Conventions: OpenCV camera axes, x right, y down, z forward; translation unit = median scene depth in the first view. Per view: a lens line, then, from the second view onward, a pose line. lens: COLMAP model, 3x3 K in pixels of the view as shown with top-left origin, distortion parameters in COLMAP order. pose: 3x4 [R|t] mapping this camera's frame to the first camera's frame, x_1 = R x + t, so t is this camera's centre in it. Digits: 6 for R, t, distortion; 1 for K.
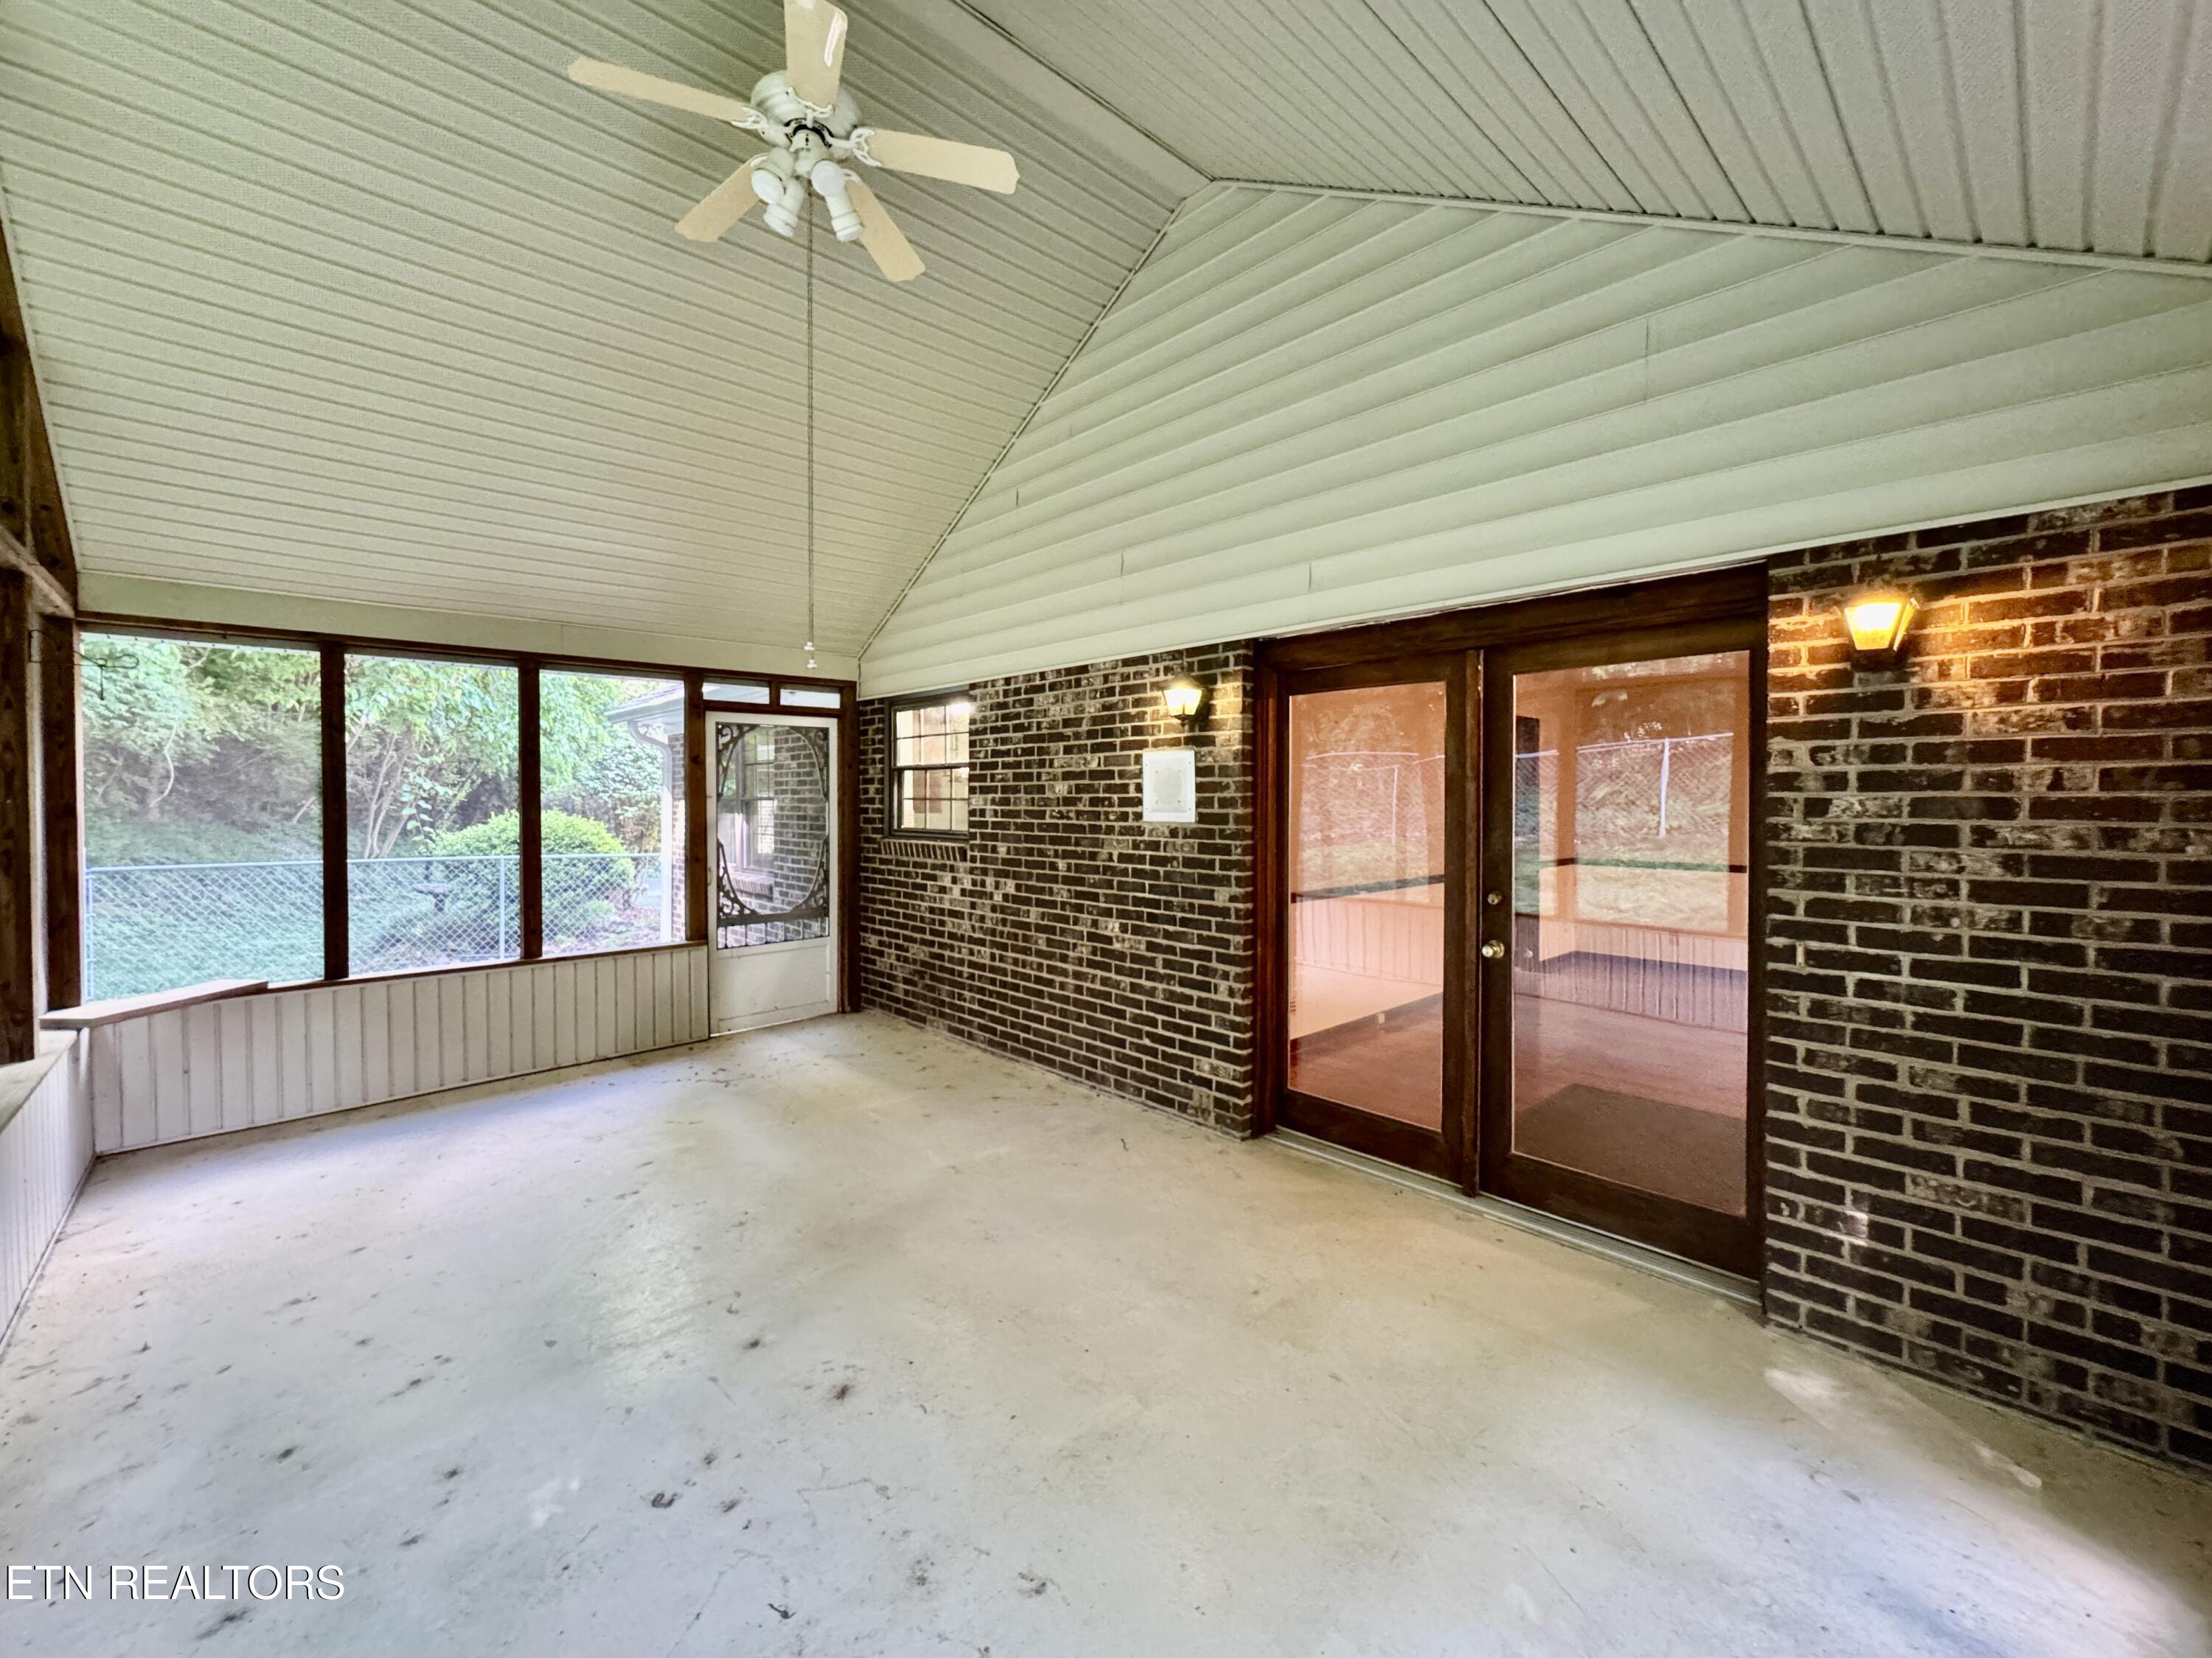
lens RADIAL K [[893.7, 0, 1106.6], [0, 893.7, 810.8], [0, 0, 1]] dist [-0.000427, -0.000202]
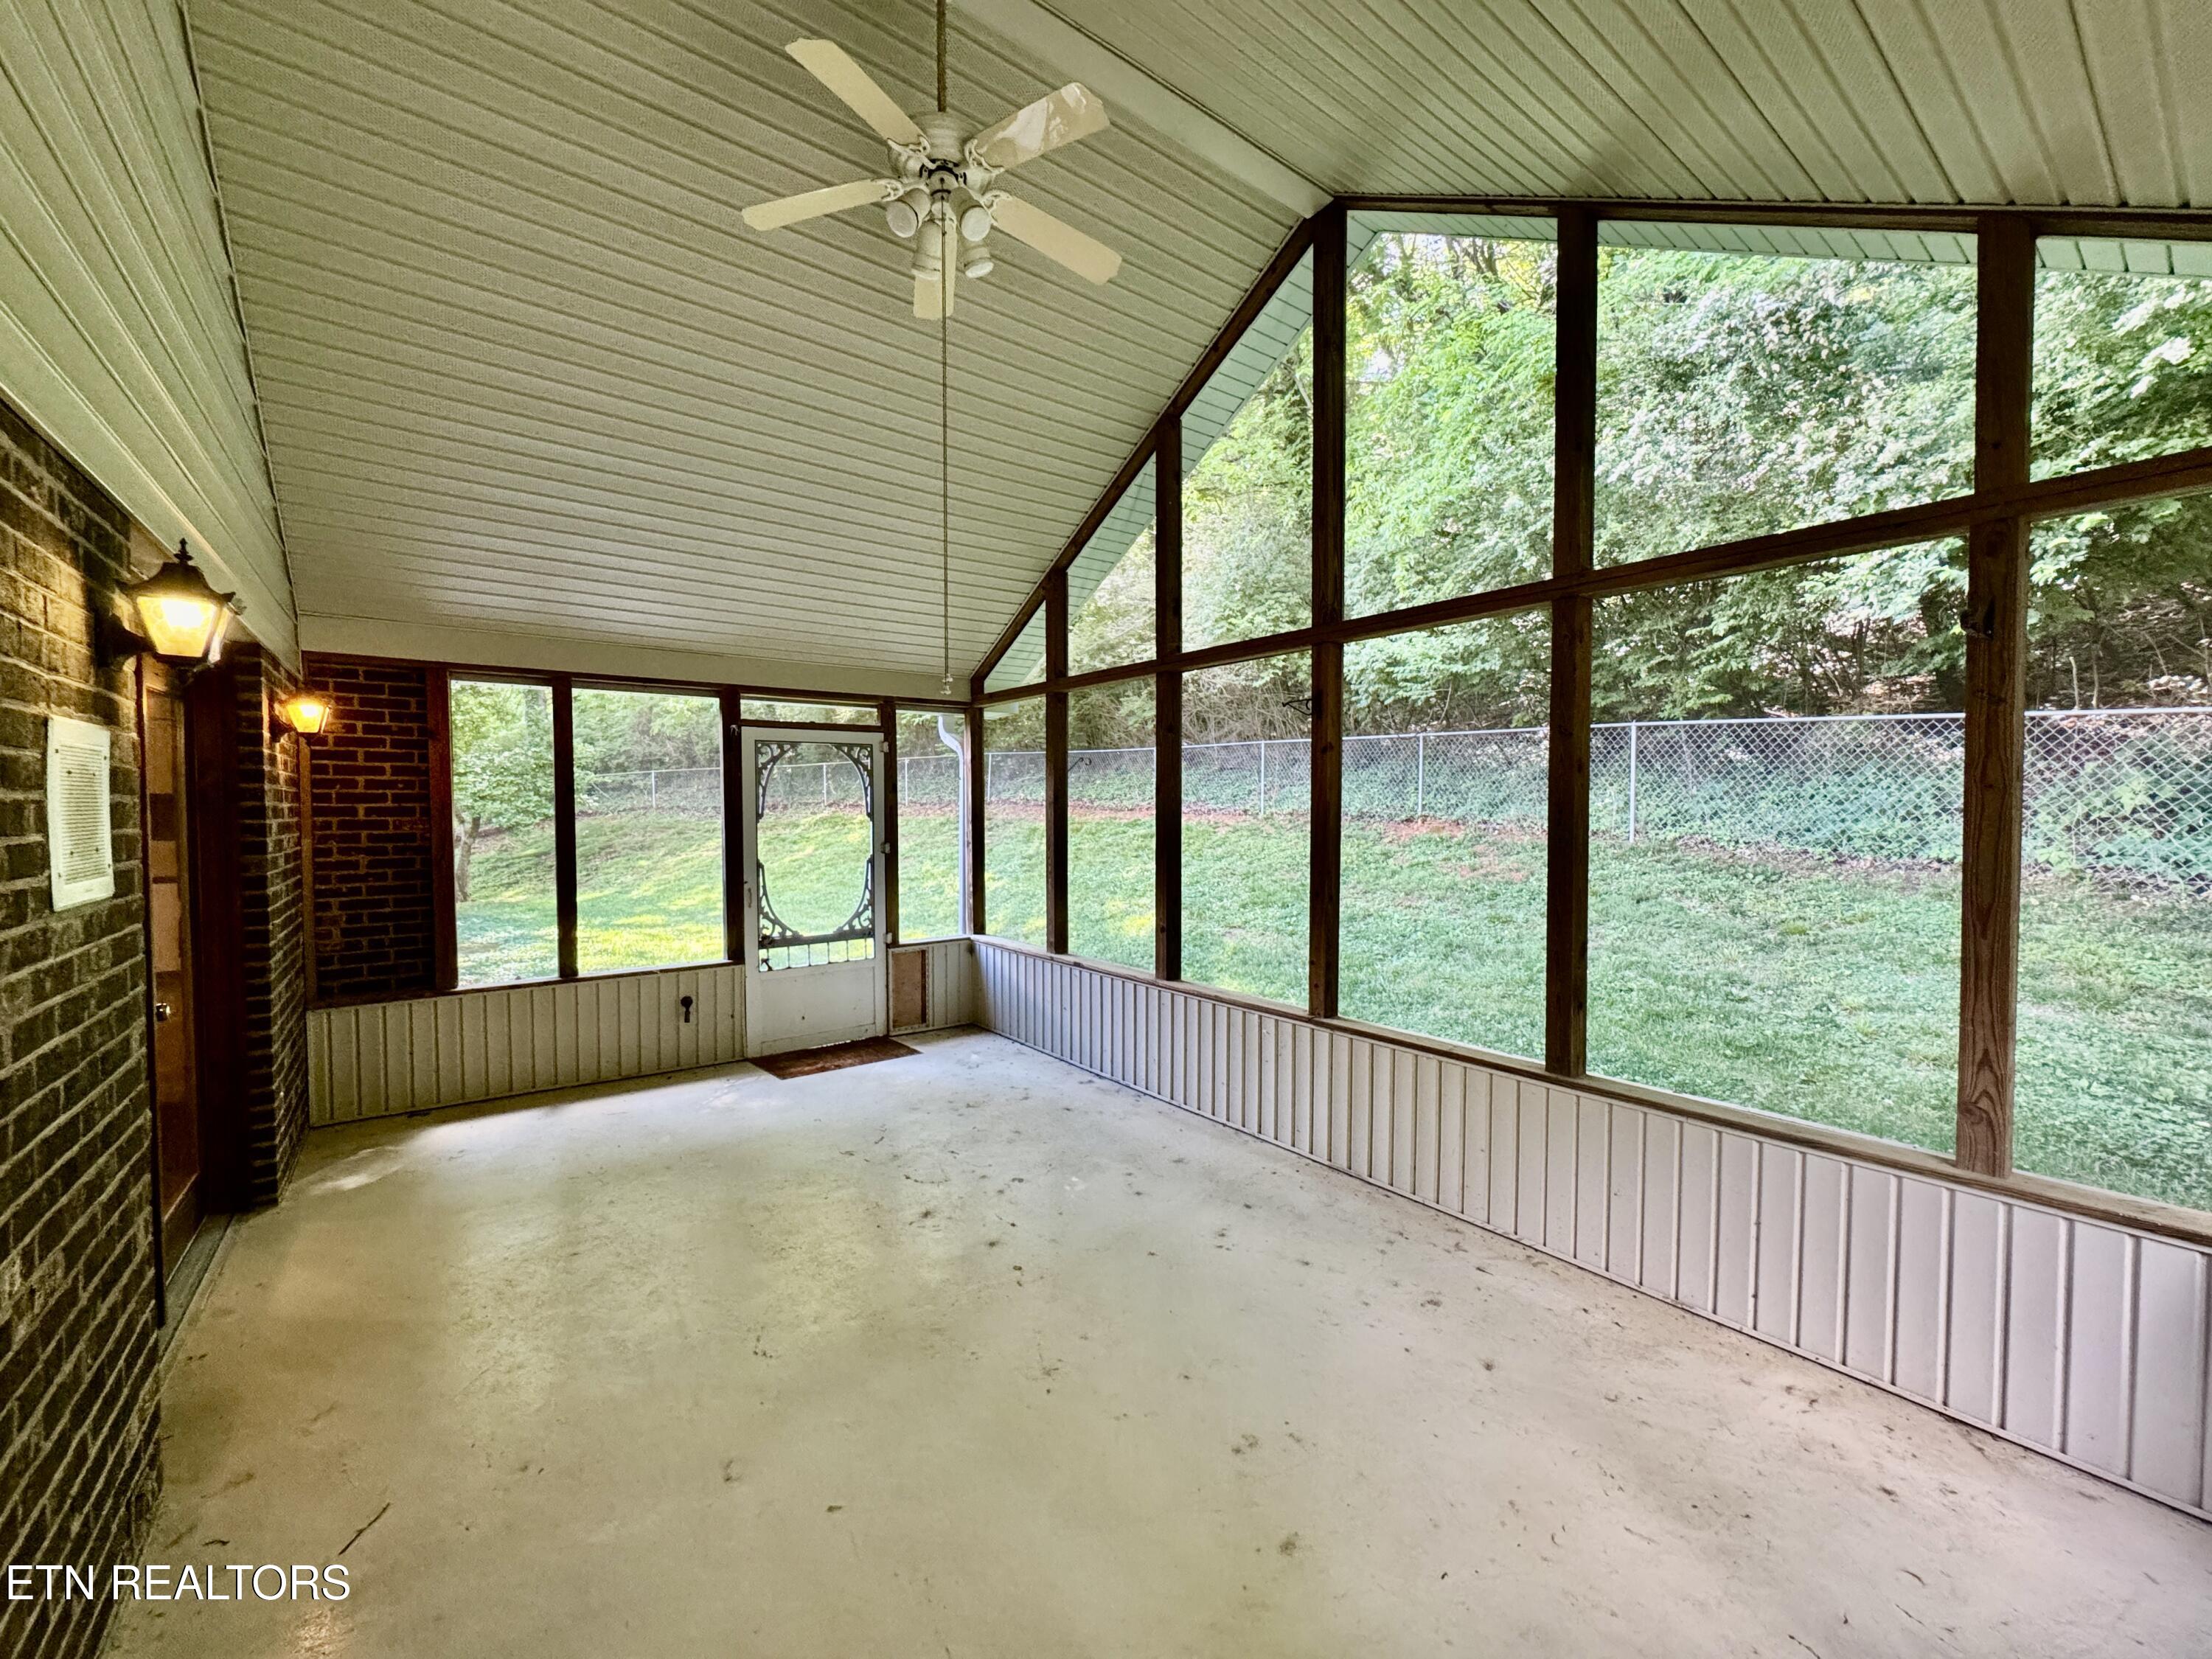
lens RADIAL K [[879.6, 0, 1106.0], [0, 879.6, 829.5], [0, 0, 1]] dist [-0.000540, -0.000105]
pose [[-0.994597, 0.000720, 0.103813, -0.732076], [0.005313, 0.999019, 0.043970, -0.059207], [-0.103680, 0.044284, -0.993624, 2.353613]]
